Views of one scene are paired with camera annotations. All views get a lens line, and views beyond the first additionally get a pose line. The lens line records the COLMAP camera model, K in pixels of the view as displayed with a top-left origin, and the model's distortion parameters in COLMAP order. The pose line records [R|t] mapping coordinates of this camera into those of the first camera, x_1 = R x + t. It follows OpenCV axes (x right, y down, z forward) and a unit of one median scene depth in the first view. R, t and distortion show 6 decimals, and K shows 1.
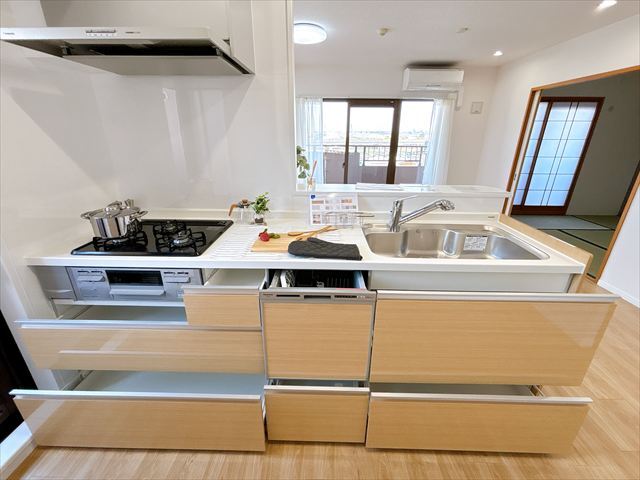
lens RADIAL K [[273.3, 0, 320.5], [0, 273.3, 236.3], [0, 0, 1]] dist [0.008366, -0.000118]
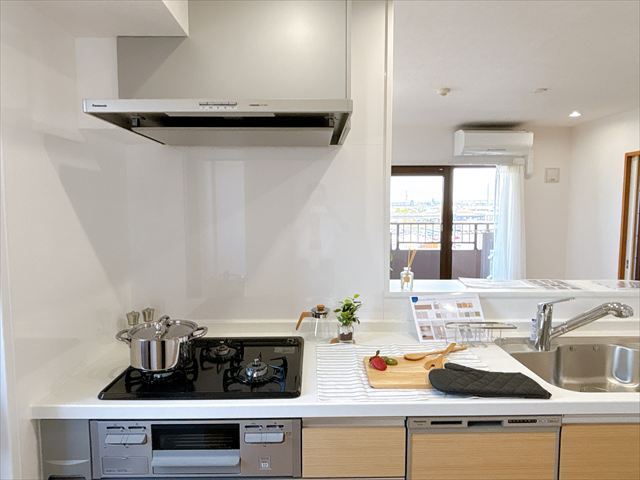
lens RADIAL K [[397.0, 0, 320.0], [0, 397.0, 240.0], [0, 0, 1]] dist [0.043936, -0.048244]
pose [[0.999451, -0.011667, 0.030996, -0.314007], [0.019595, 0.962824, -0.269416, -0.023060], [-0.026701, 0.269876, 0.962525, -0.013961]]
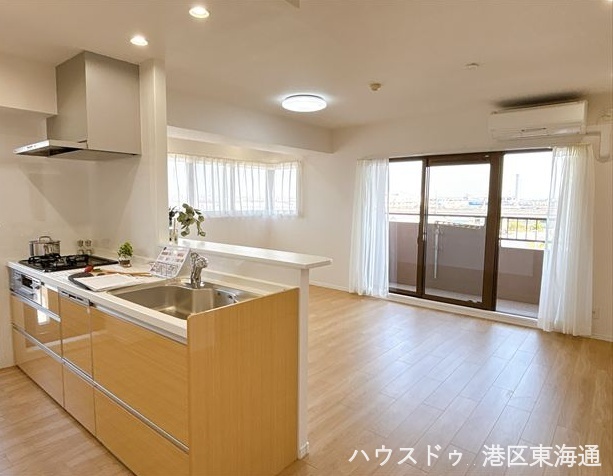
lens RADIAL K [[385.6, 0, 306.5], [0, 385.6, 238.0], [0, 0, 1]] dist [-0.002139, -0.001520]
pose [[0.783086, 0.058867, -0.619121, 1.460764], [-0.221604, 0.956578, -0.189340, -0.017457], [0.581092, 0.285470, 0.762128, 0.140495]]
